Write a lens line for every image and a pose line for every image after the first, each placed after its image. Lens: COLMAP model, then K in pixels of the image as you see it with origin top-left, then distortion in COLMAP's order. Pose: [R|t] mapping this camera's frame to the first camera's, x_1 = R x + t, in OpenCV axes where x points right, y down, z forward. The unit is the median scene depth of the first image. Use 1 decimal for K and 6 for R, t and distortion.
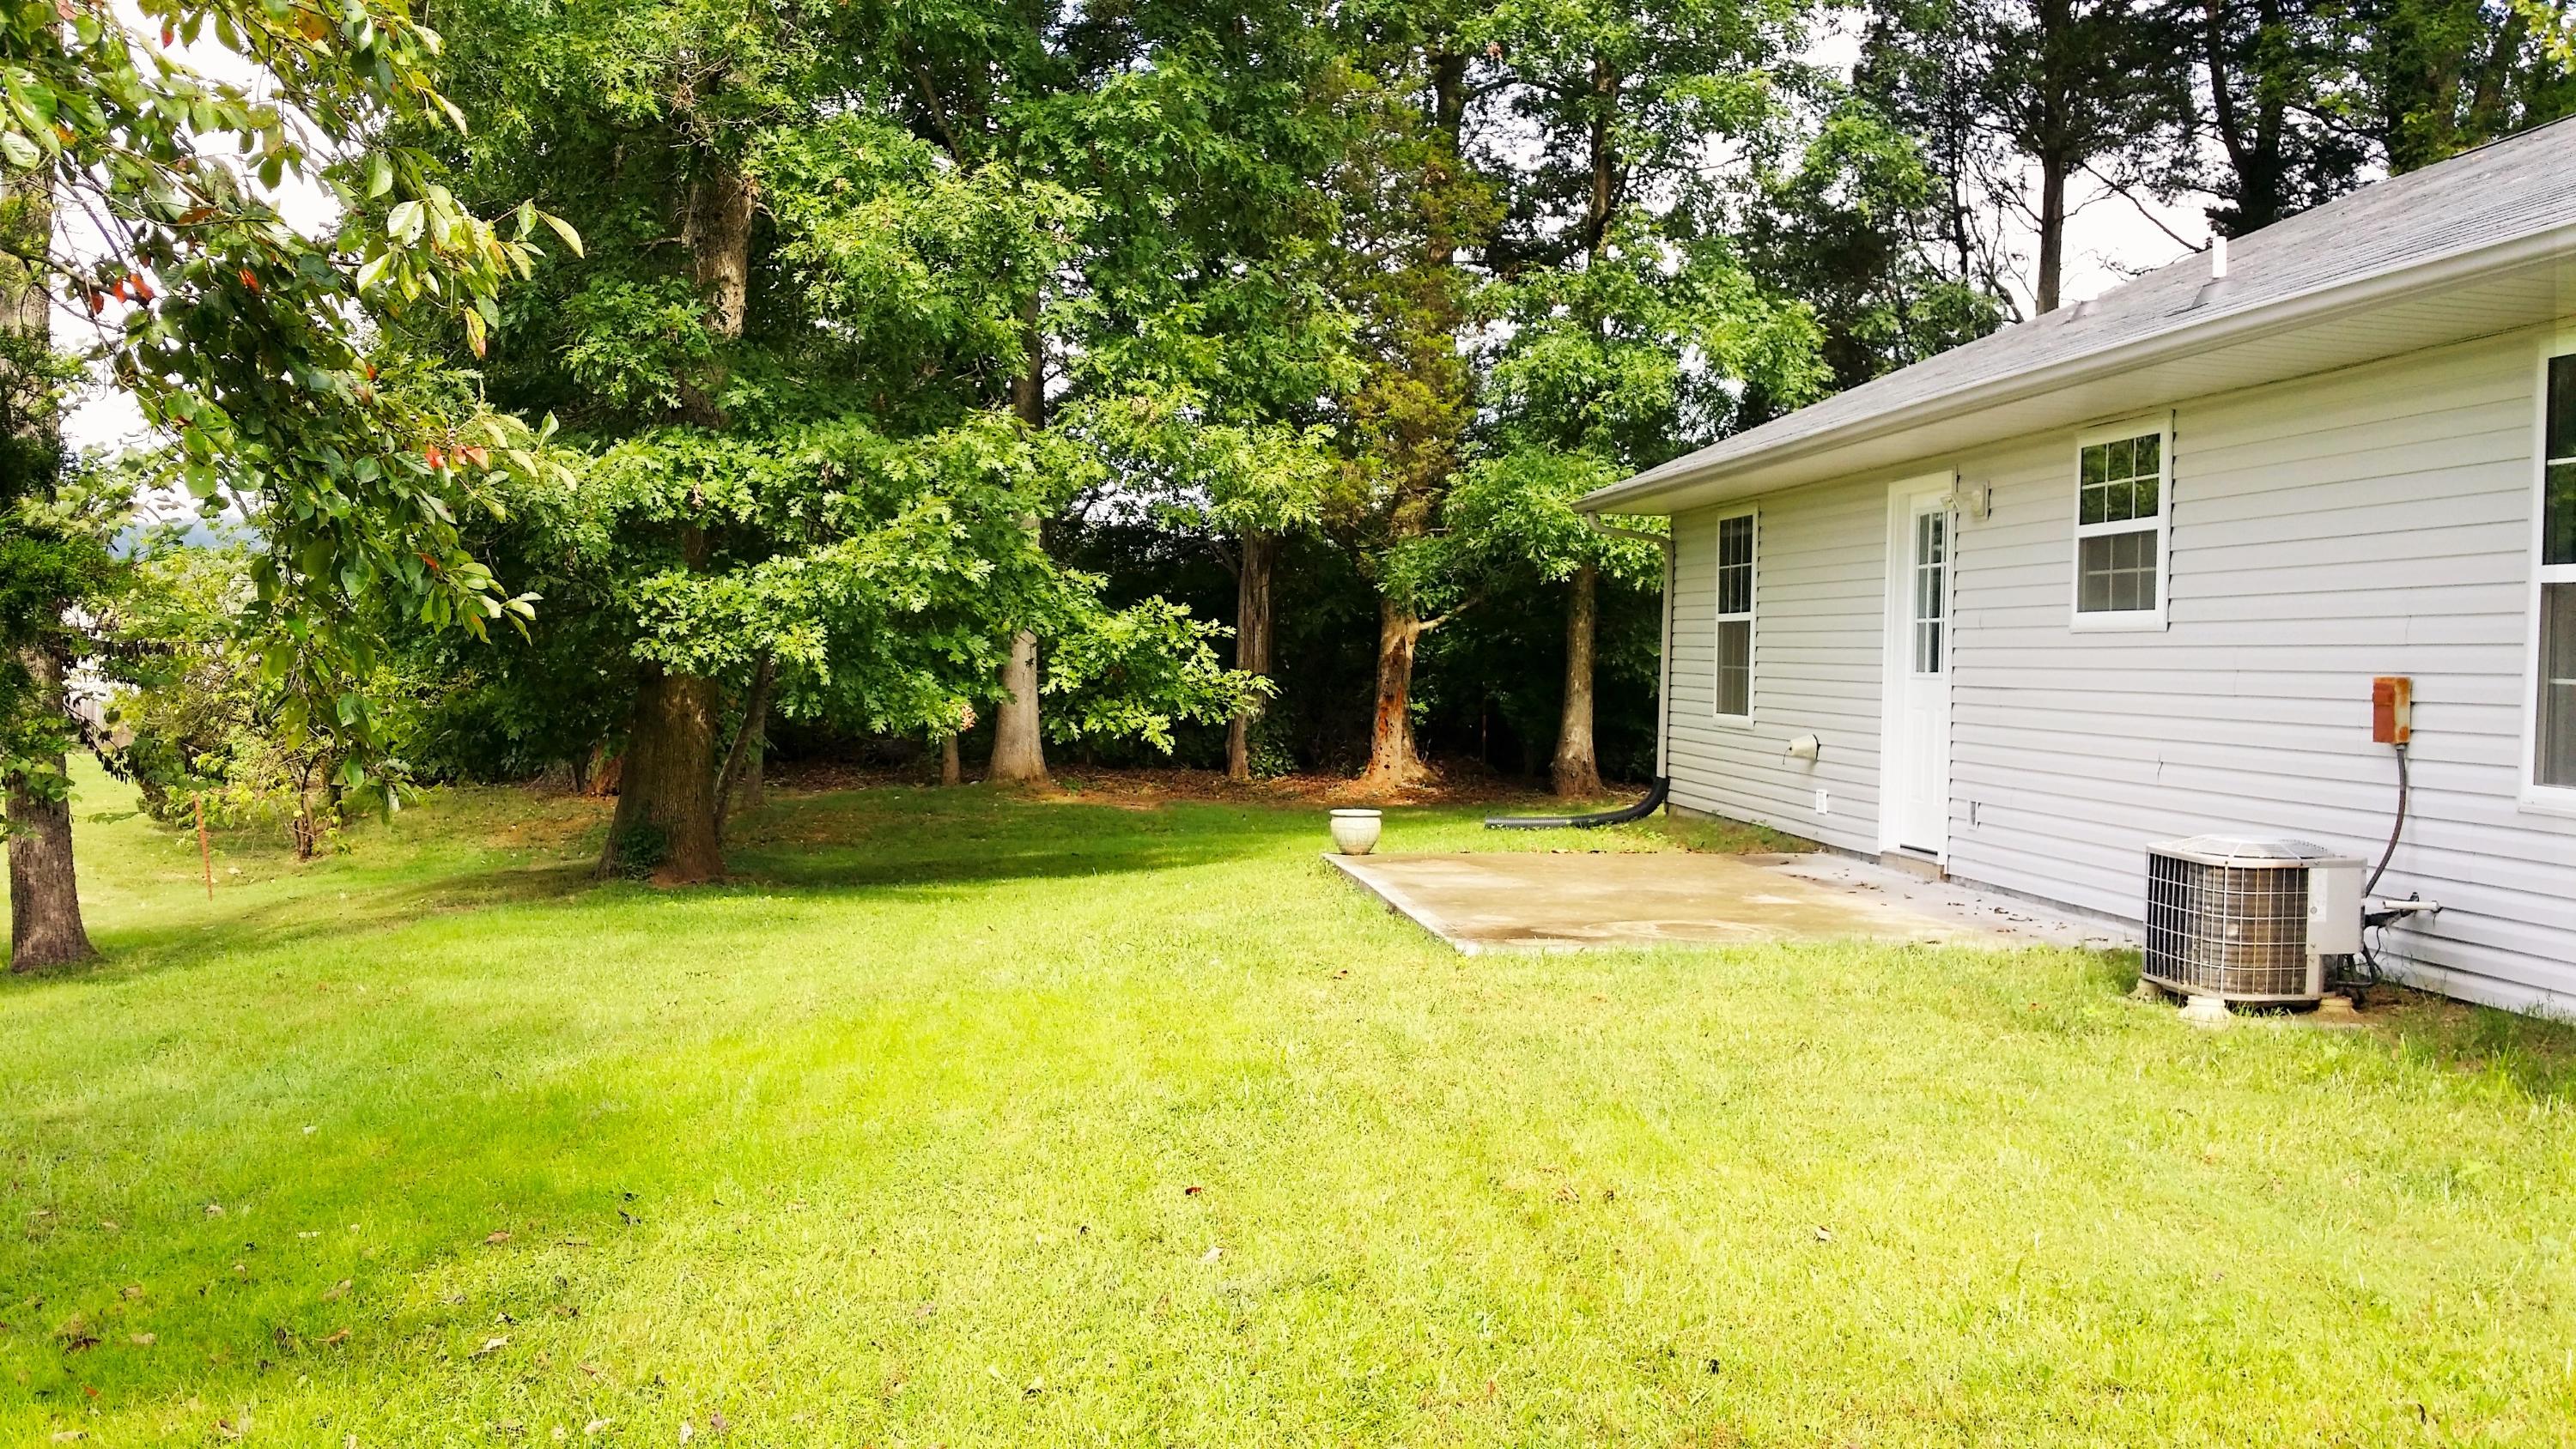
lens RADIAL K [[2332.5, 0, 1272.0], [0, 2332.5, 721.6], [0, 0, 1]] dist [0.123736, -0.285290]
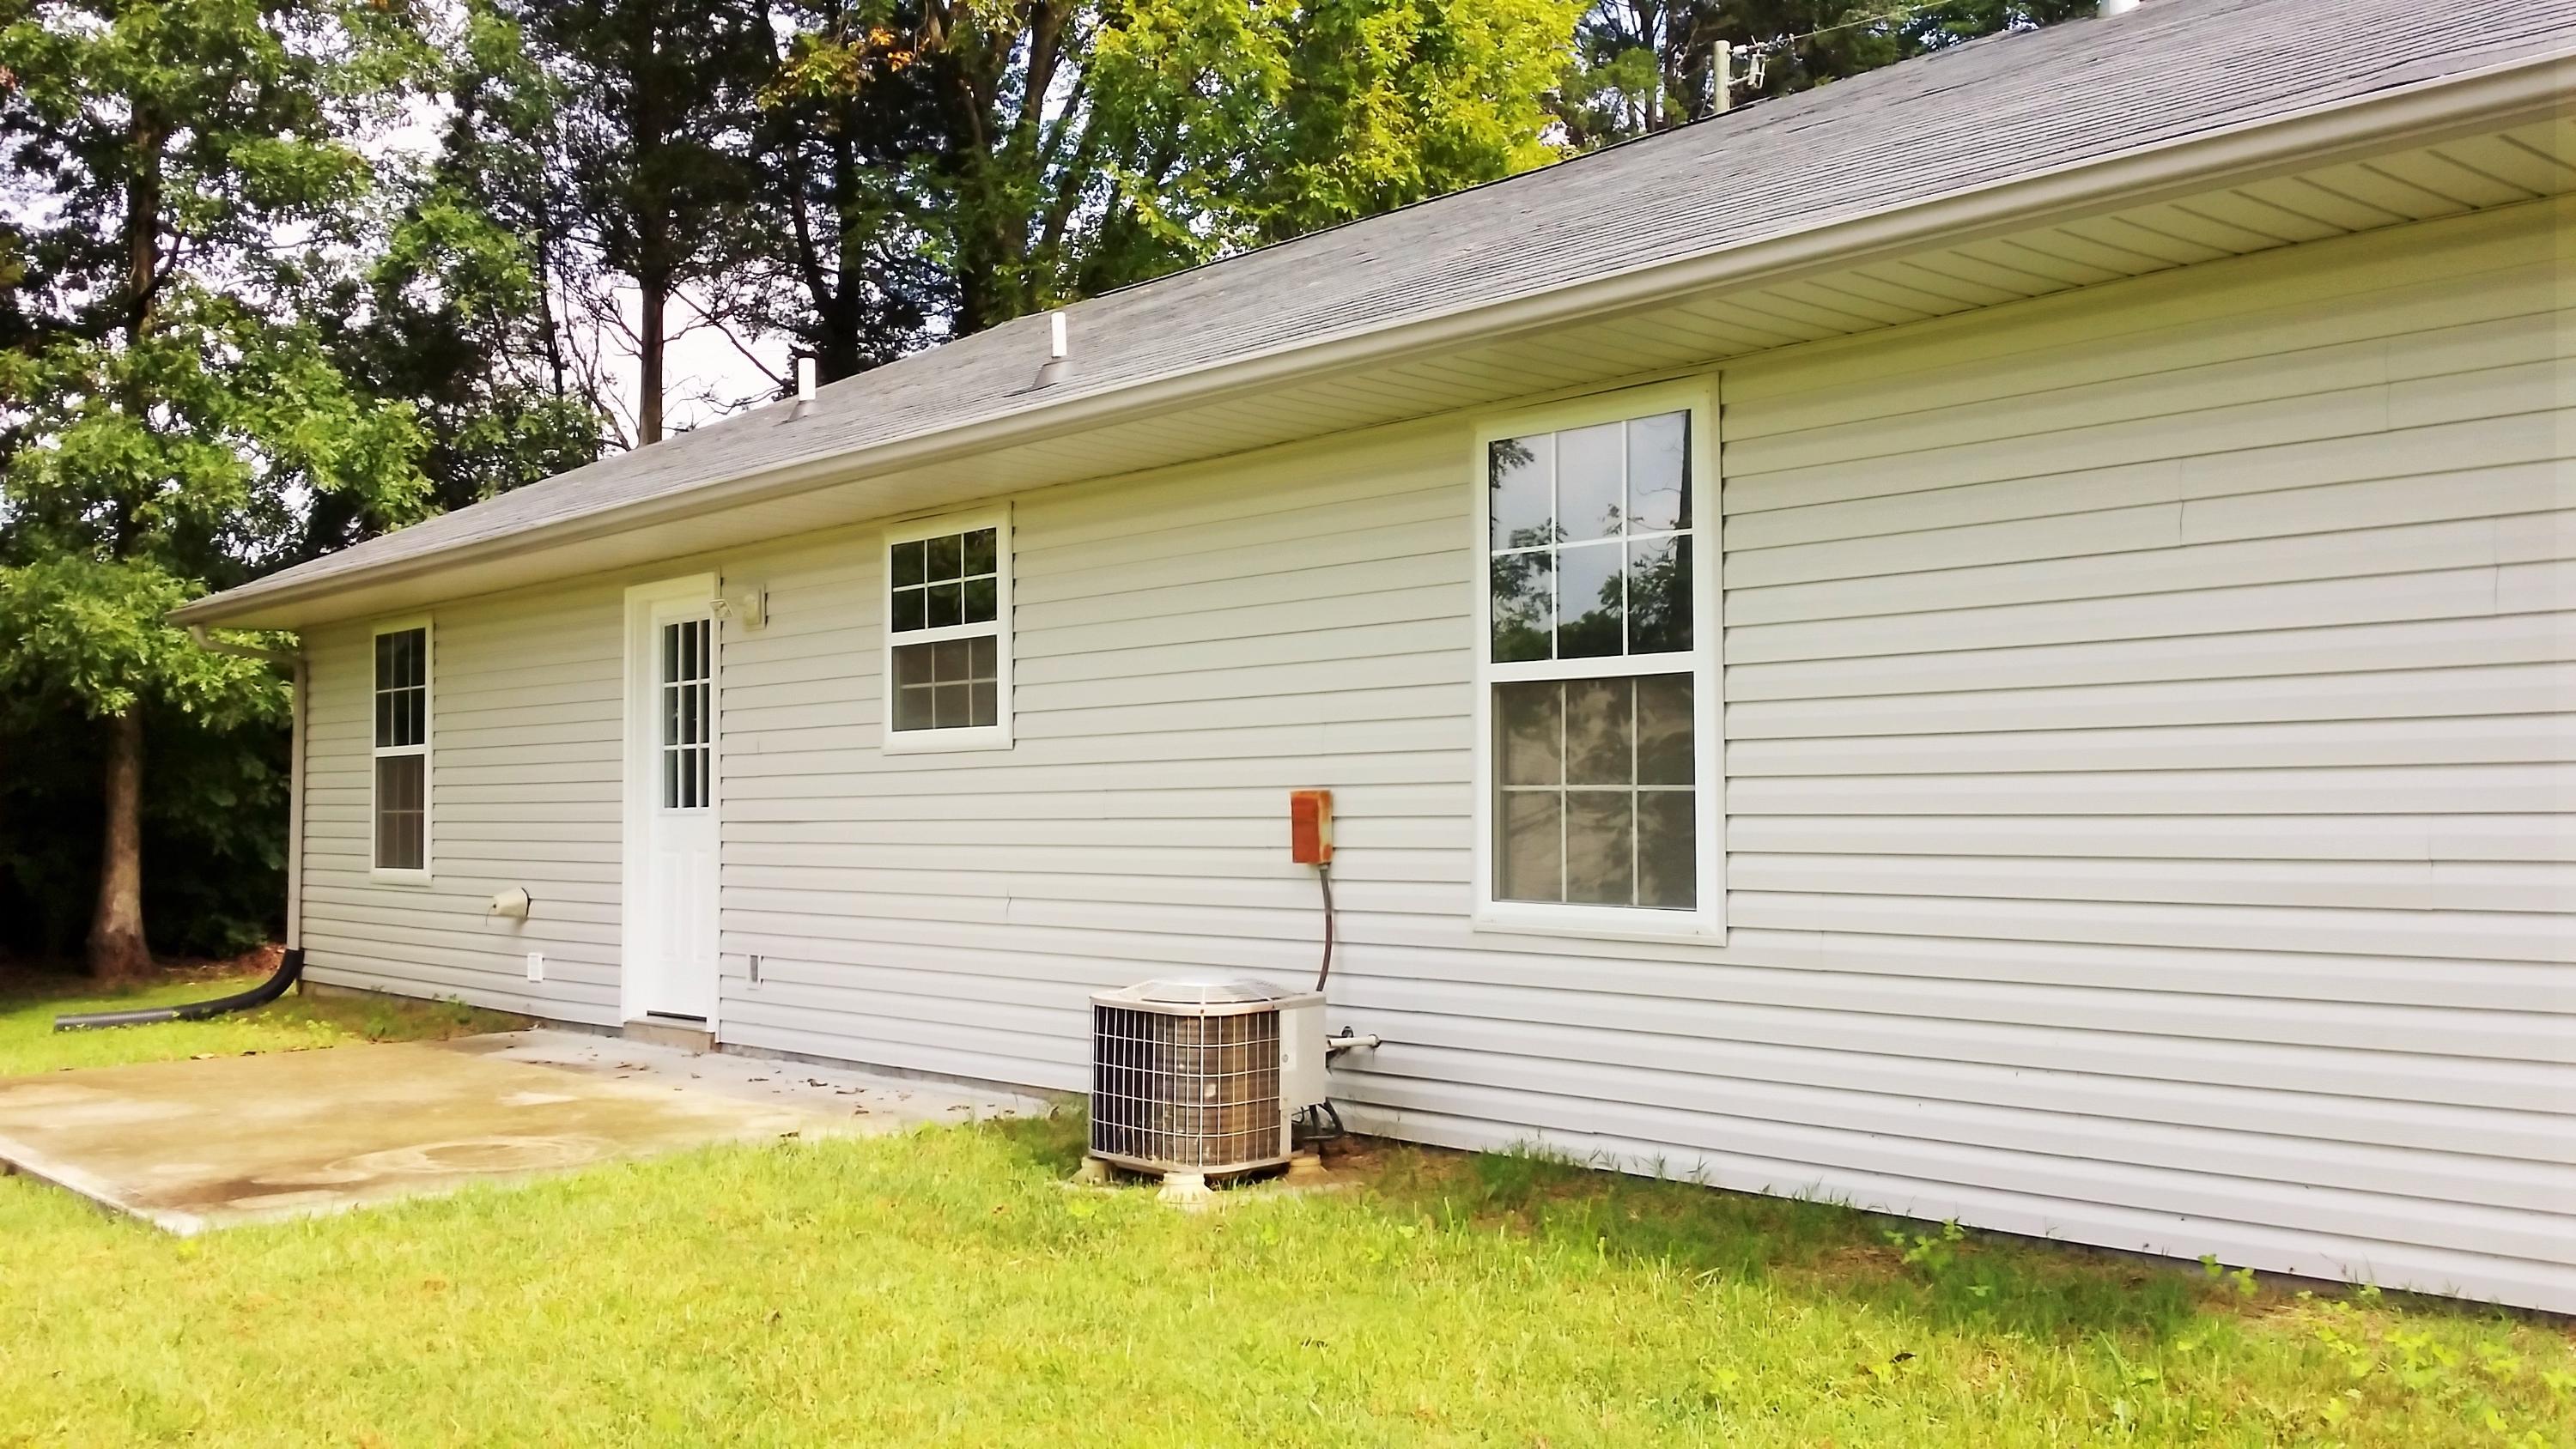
lens RADIAL K [[2332.5, 0, 1272.0], [0, 2332.5, 721.6], [0, 0, 1]] dist [0.123736, -0.285290]
pose [[0.819954, -0.007886, 0.572375, -0.033532], [0.043128, 0.997914, -0.048033, -0.001748], [-0.570802, 0.064070, 0.818584, 0.169936]]
